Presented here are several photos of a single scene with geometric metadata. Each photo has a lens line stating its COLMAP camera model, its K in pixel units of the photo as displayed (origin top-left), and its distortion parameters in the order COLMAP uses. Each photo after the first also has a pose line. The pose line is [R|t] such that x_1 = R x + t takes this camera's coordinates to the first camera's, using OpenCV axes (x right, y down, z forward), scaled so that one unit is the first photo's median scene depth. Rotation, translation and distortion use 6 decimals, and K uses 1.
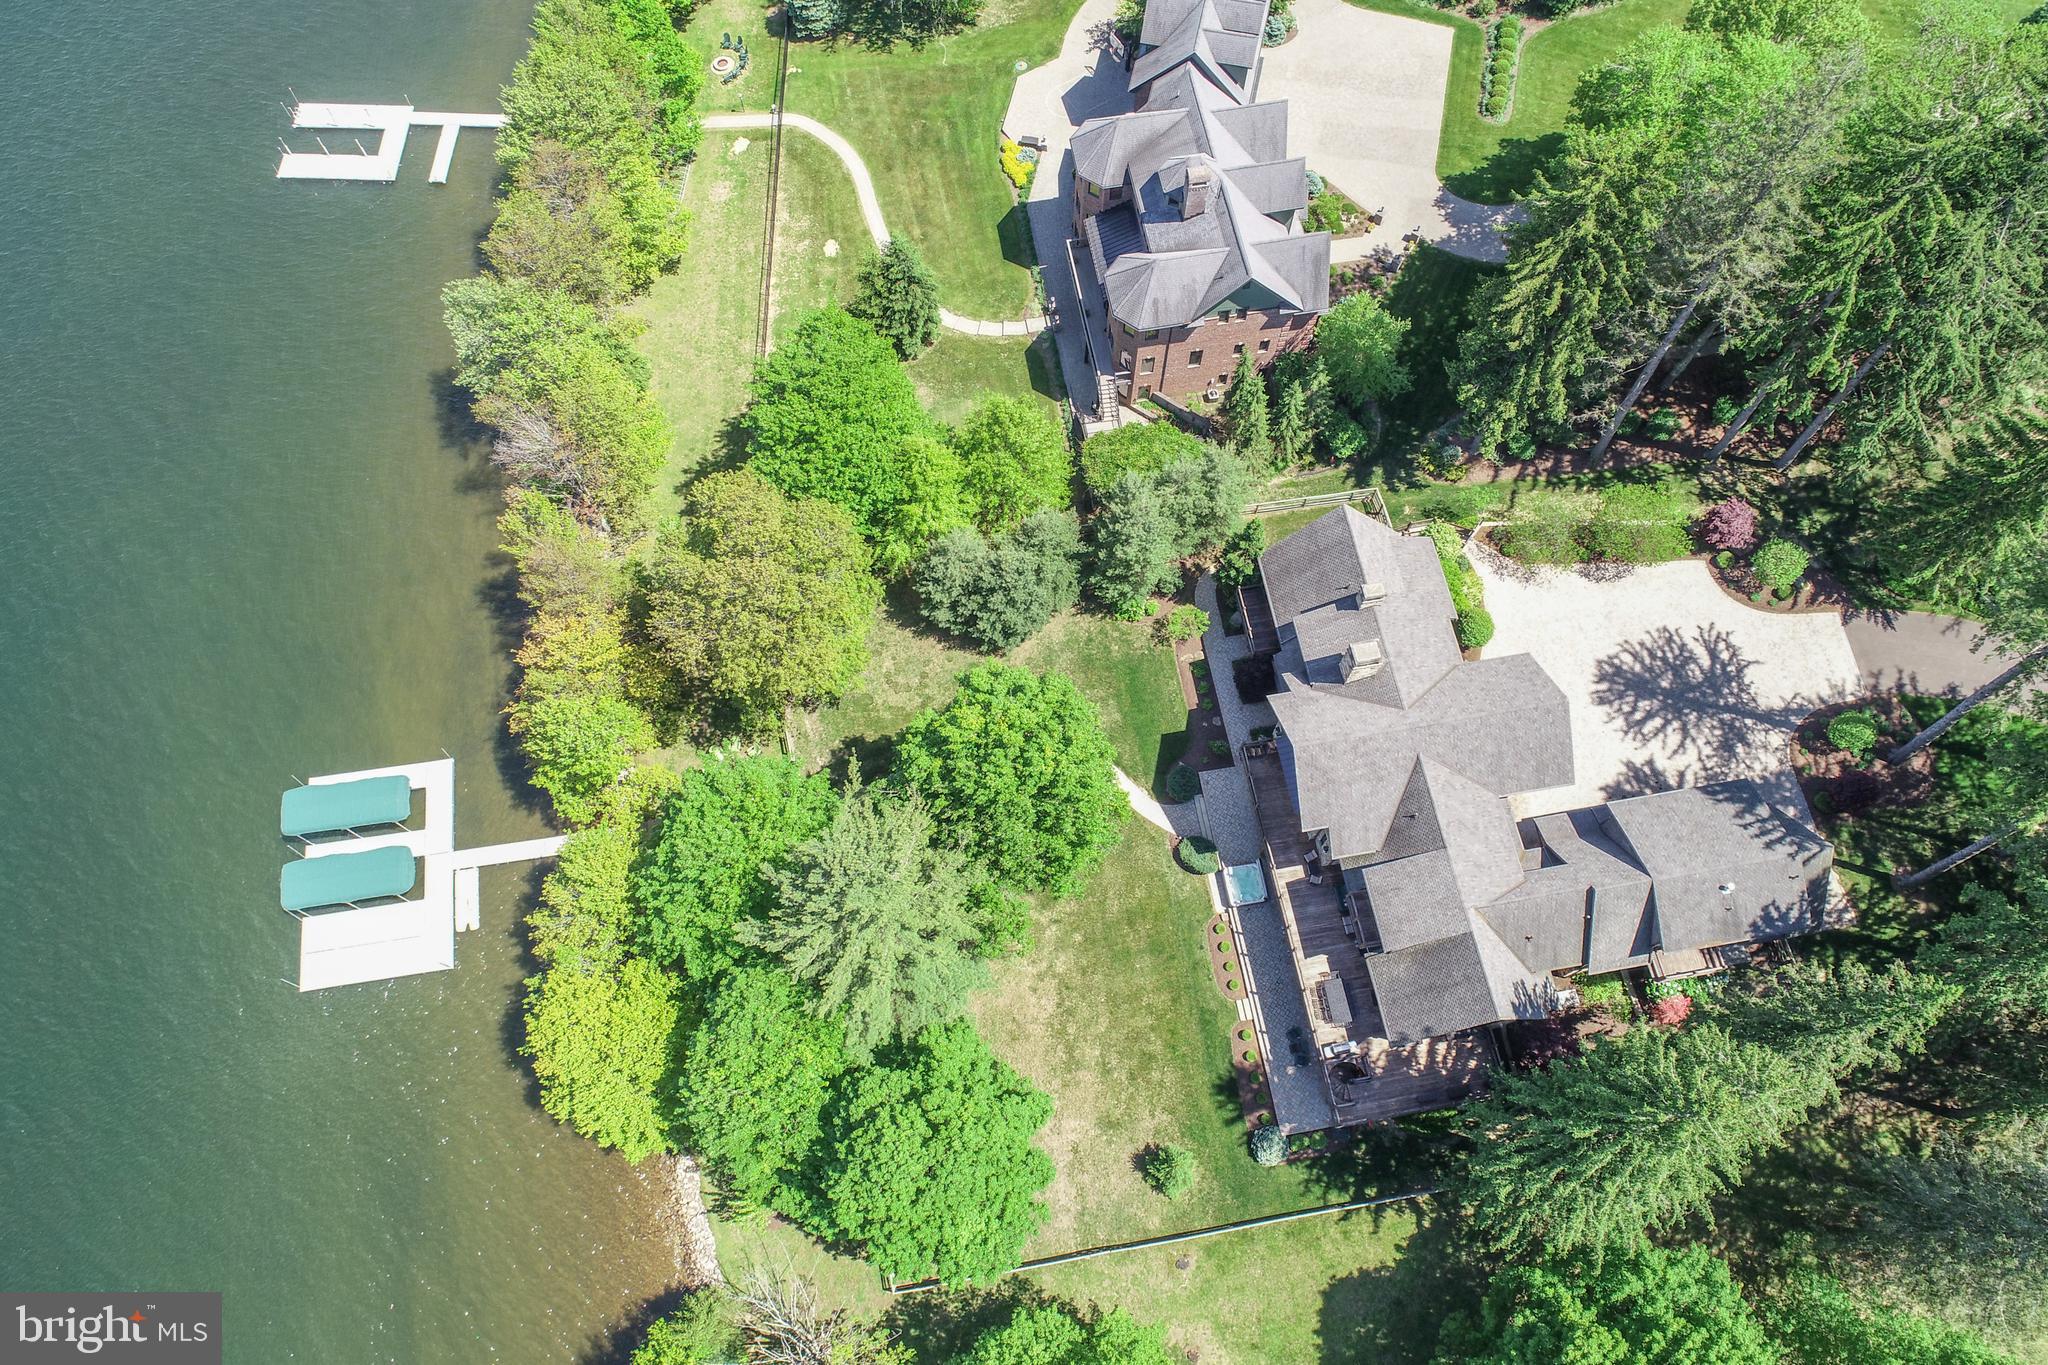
lens RADIAL K [[1381.6, 0, 1016.0], [0, 1381.6, 690.5], [0, 0, 1]] dist [-0.000325, -0.005603]
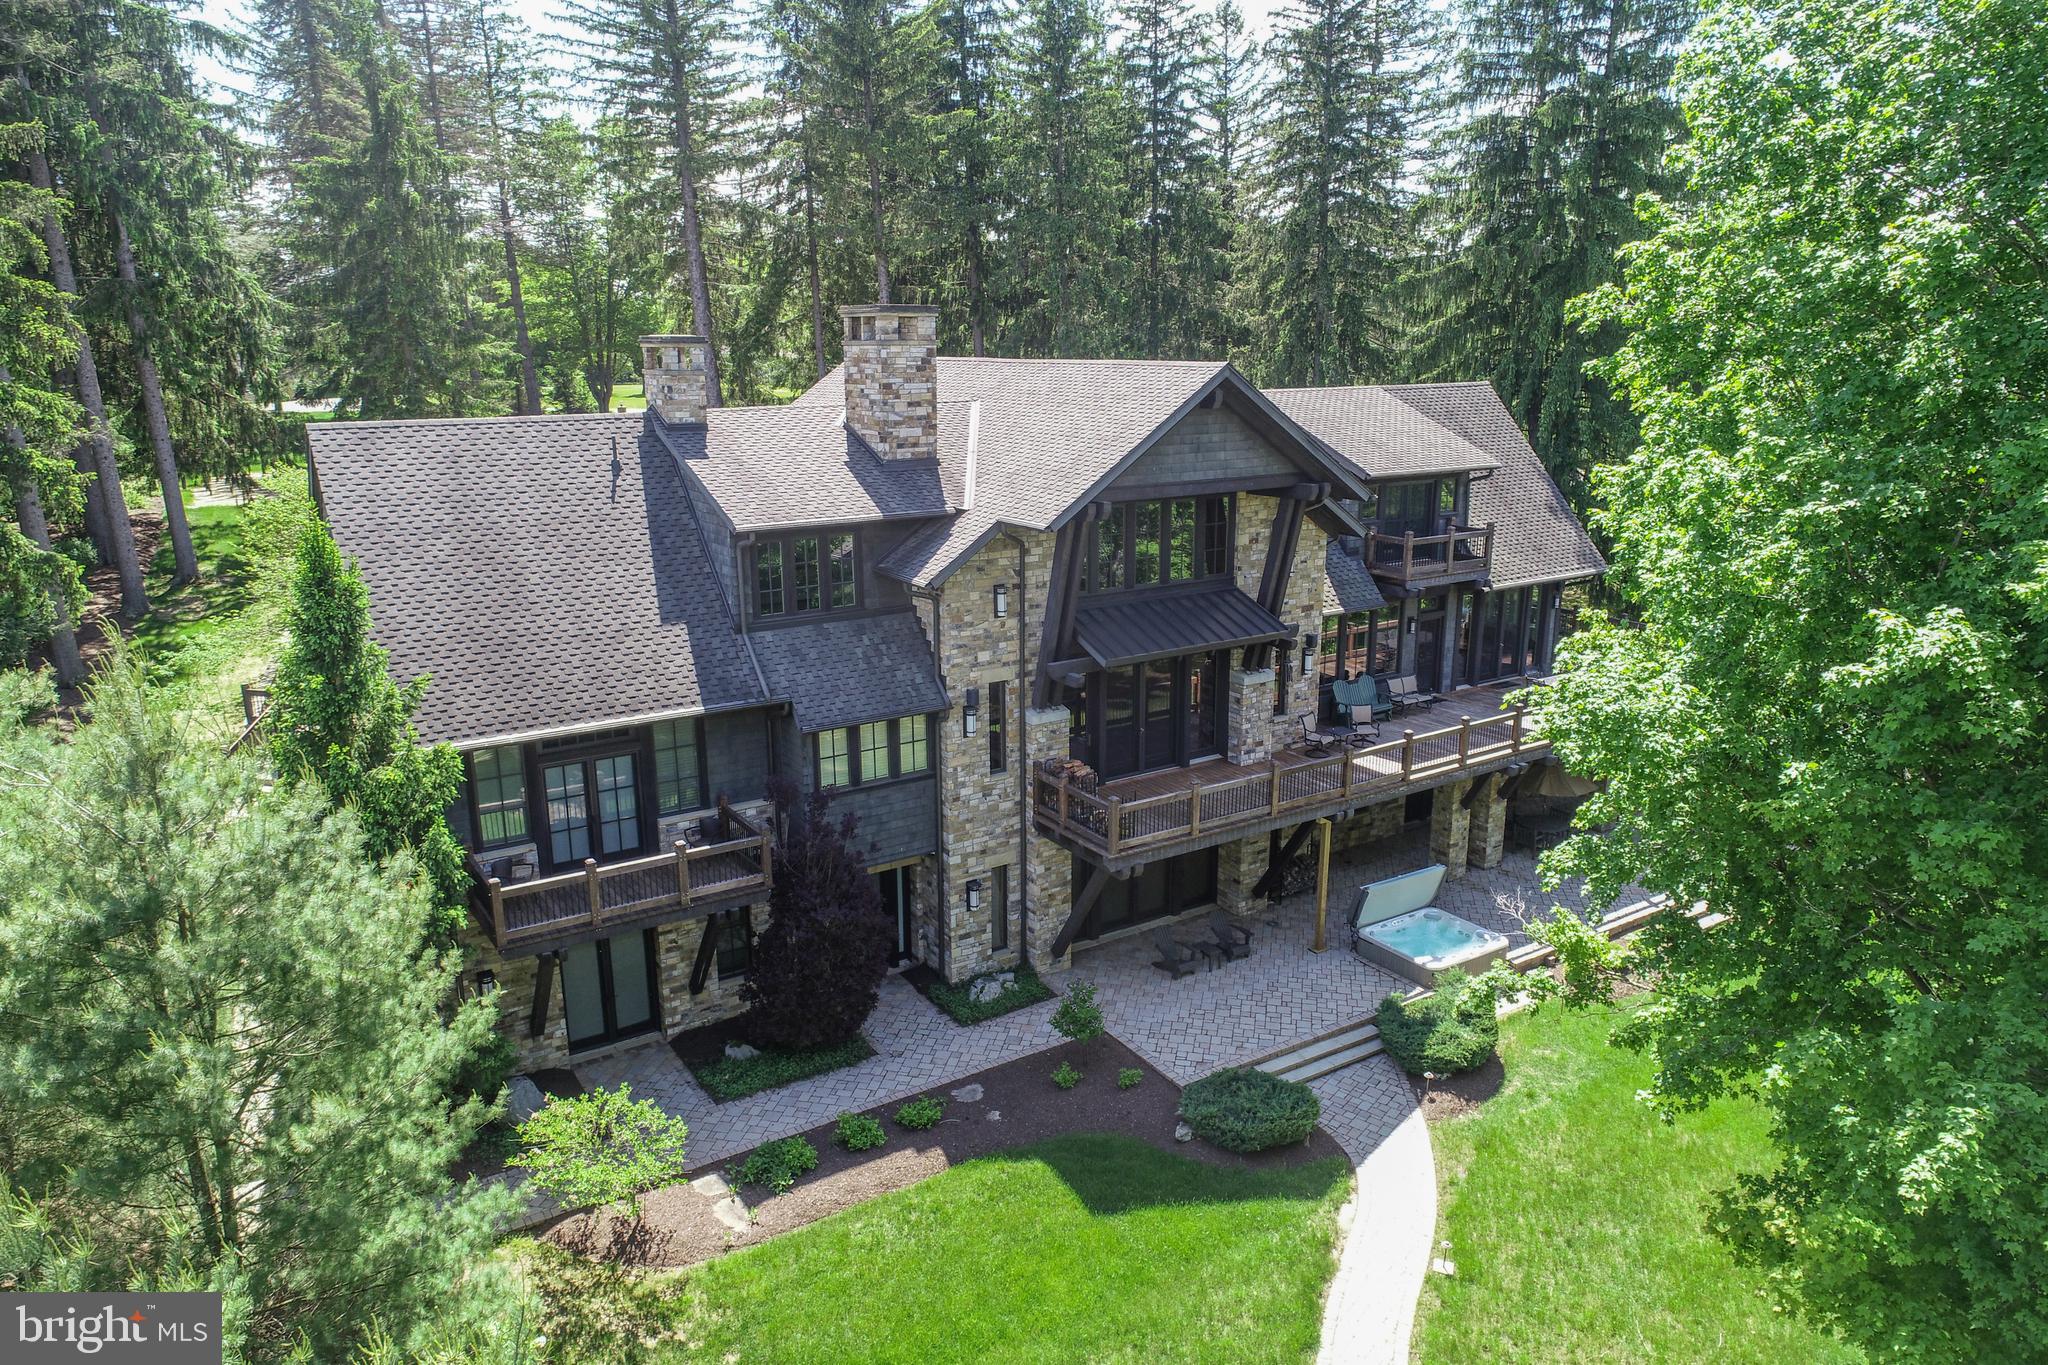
lens RADIAL K [[1366.7, 0, 1021.1], [0, 1366.7, 692.8], [0, 0, 1]] dist [-0.003233, 0.002844]
pose [[-0.388681, -0.228842, 0.892501, -0.084420], [0.856659, 0.266863, 0.441497, -0.113661], [-0.339209, 0.936171, 0.092315, 0.933890]]
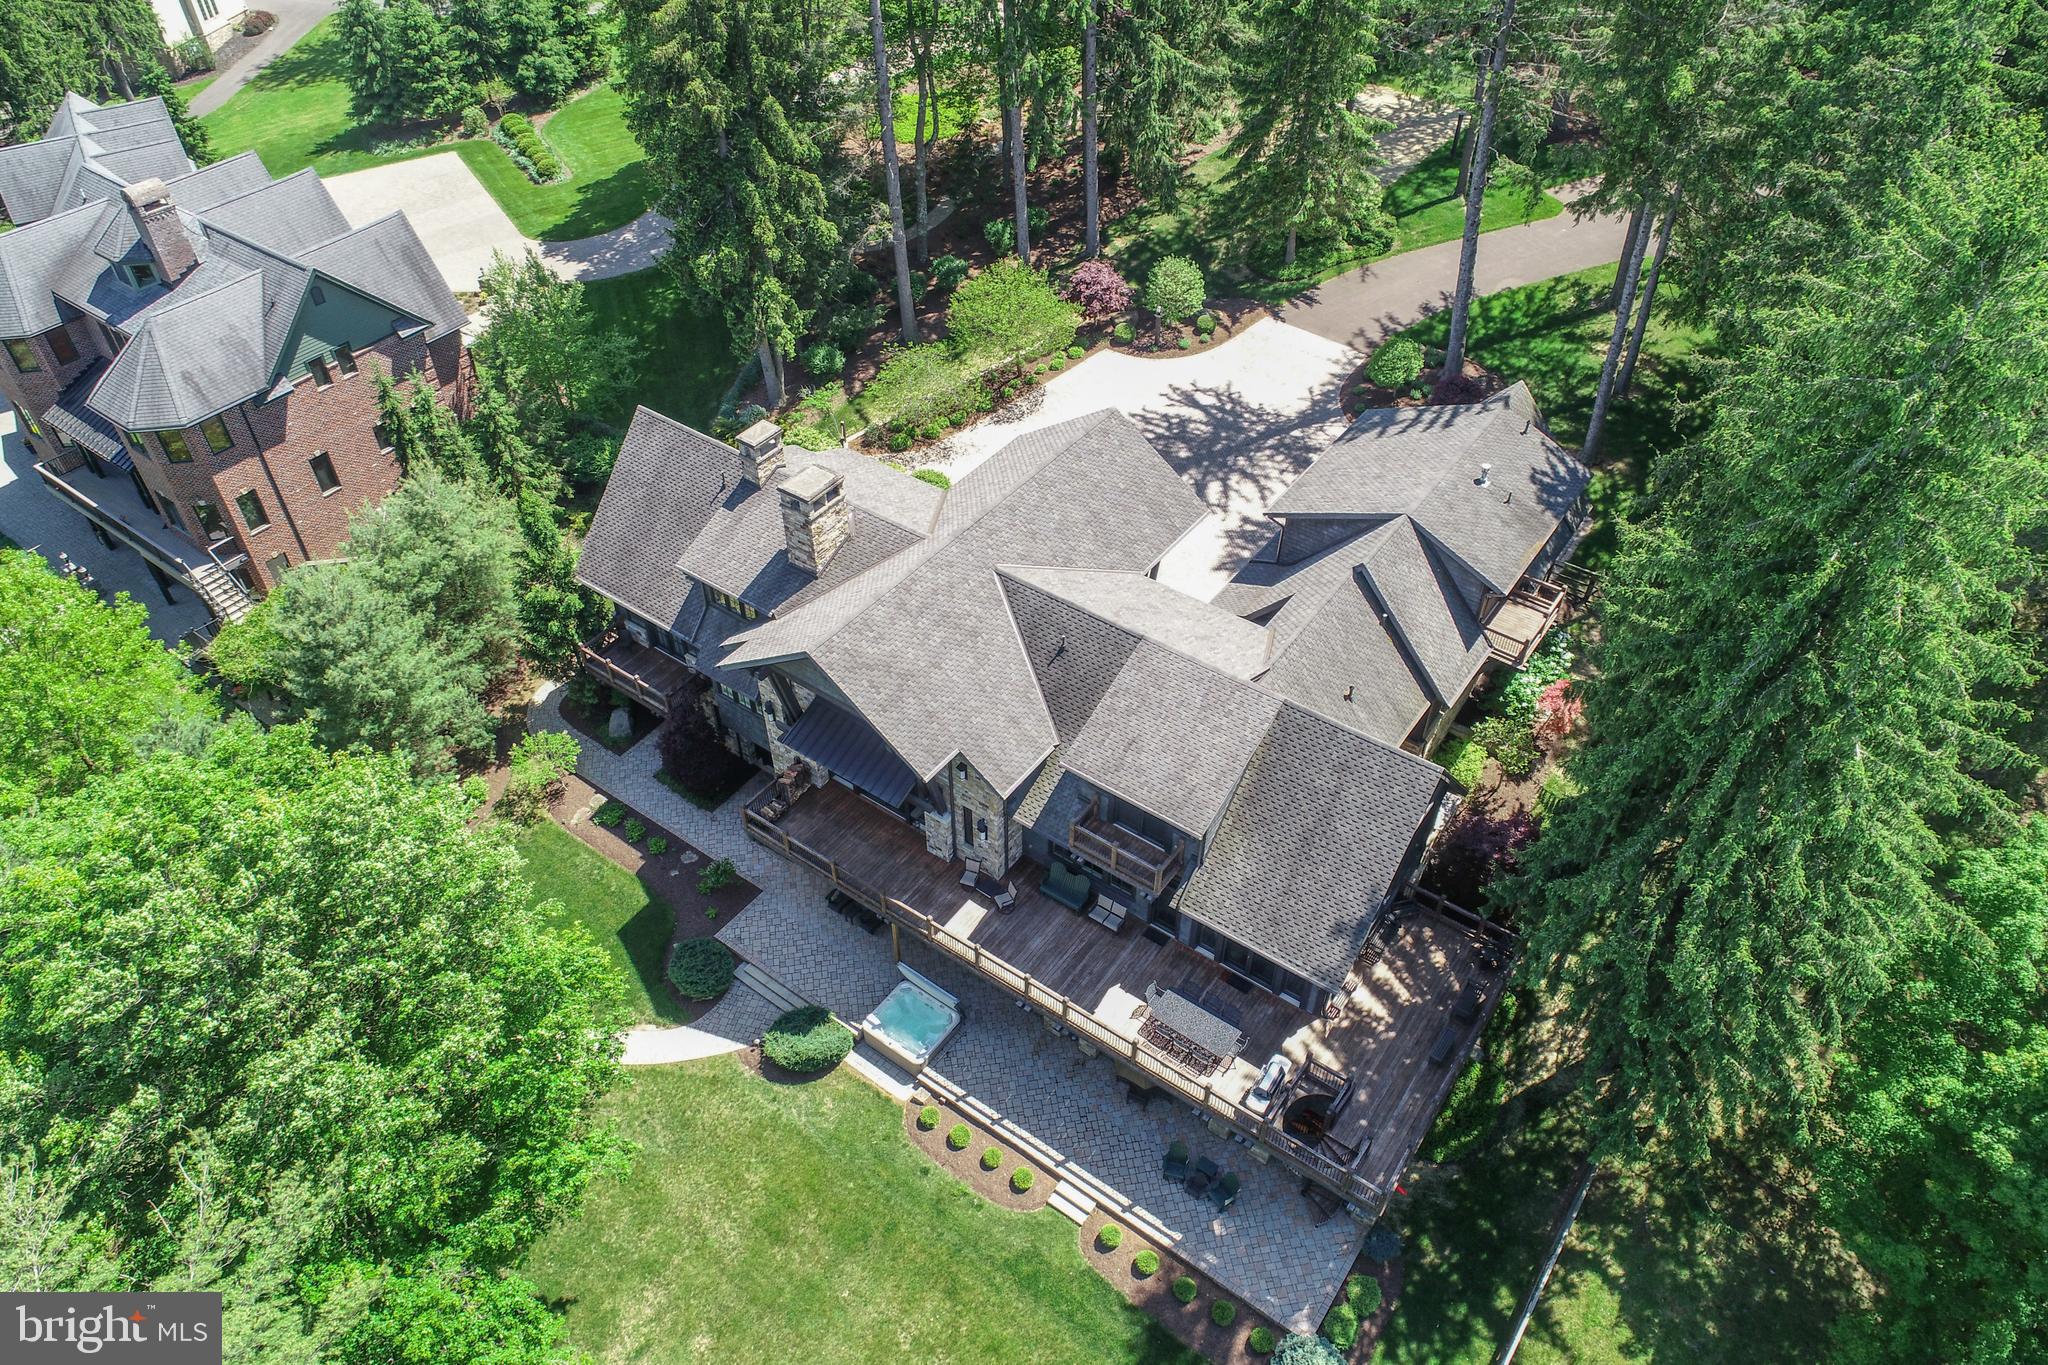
lens RADIAL K [[1371.2, 0, 1023.6], [0, 1371.2, 687.4], [0, 0, 1]] dist [-0.002124, -0.000902]
pose [[0.717353, -0.476383, 0.508393, -0.004566], [0.645675, 0.728707, -0.228234, 0.190730], [-0.261743, 0.491981, 0.830328, 0.497473]]
